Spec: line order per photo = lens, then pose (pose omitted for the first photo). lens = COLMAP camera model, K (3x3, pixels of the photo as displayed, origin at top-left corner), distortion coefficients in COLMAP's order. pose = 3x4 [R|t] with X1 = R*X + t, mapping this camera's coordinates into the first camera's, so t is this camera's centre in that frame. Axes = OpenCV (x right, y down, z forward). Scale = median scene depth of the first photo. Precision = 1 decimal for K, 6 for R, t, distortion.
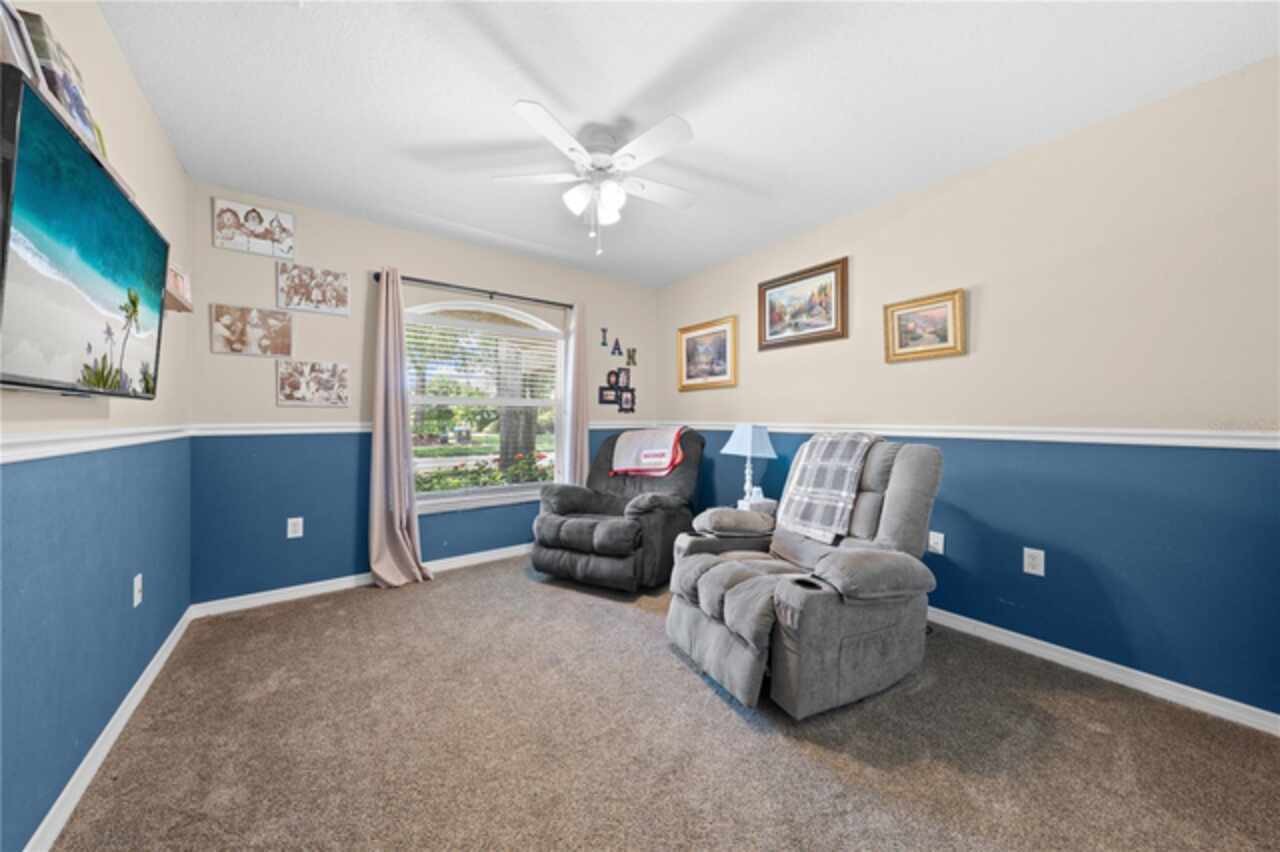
lens RADIAL K [[440.5, 0, 640.8], [0, 440.5, 423.4], [0, 0, 1]] dist [-0.000458, 0.000090]
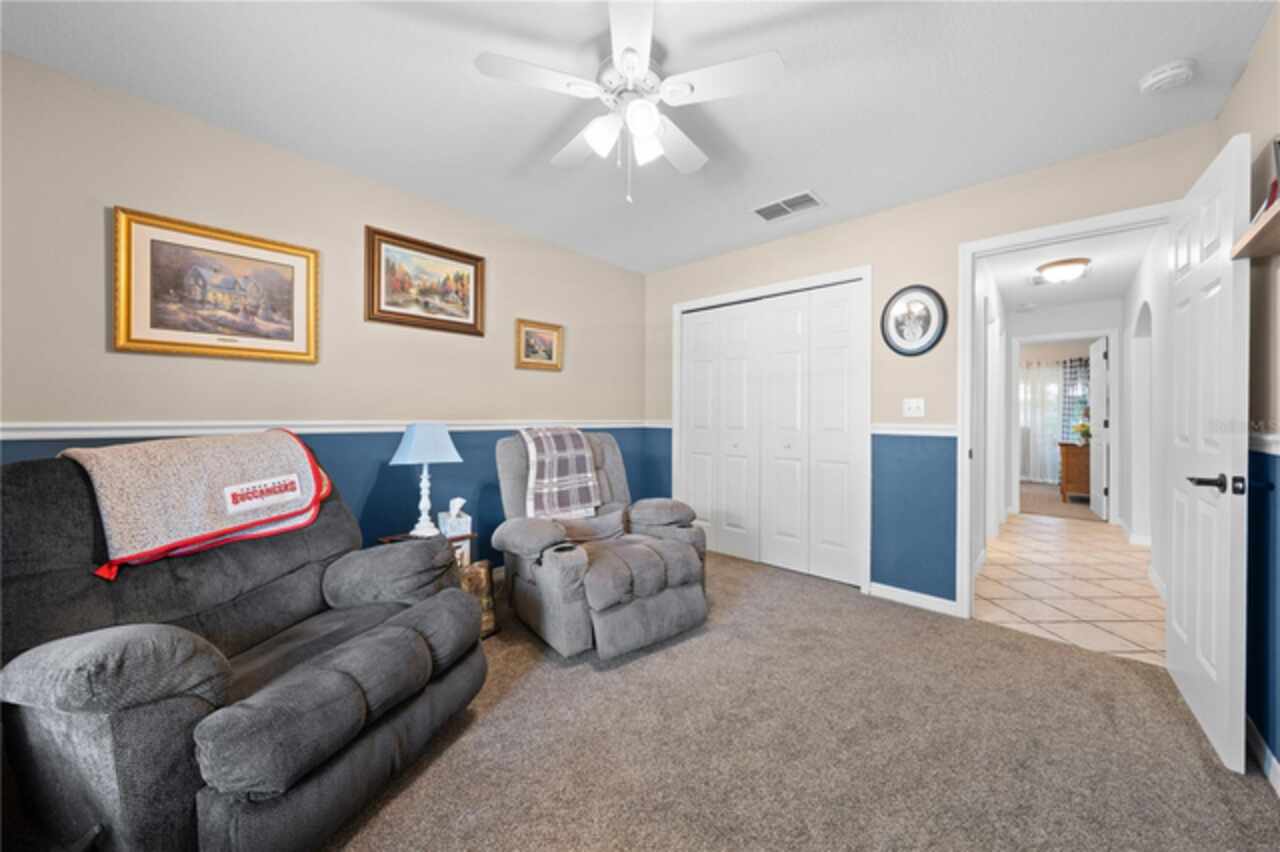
lens RADIAL K [[456.0, 0, 637.4], [0, 456.0, 417.5], [0, 0, 1]] dist [0.000254, 0.000018]
pose [[-0.186298, -0.009539, 0.982447, -0.597912], [0.004037, 0.999937, 0.010475, -0.013264], [-0.982485, 0.005917, -0.186248, 0.776875]]
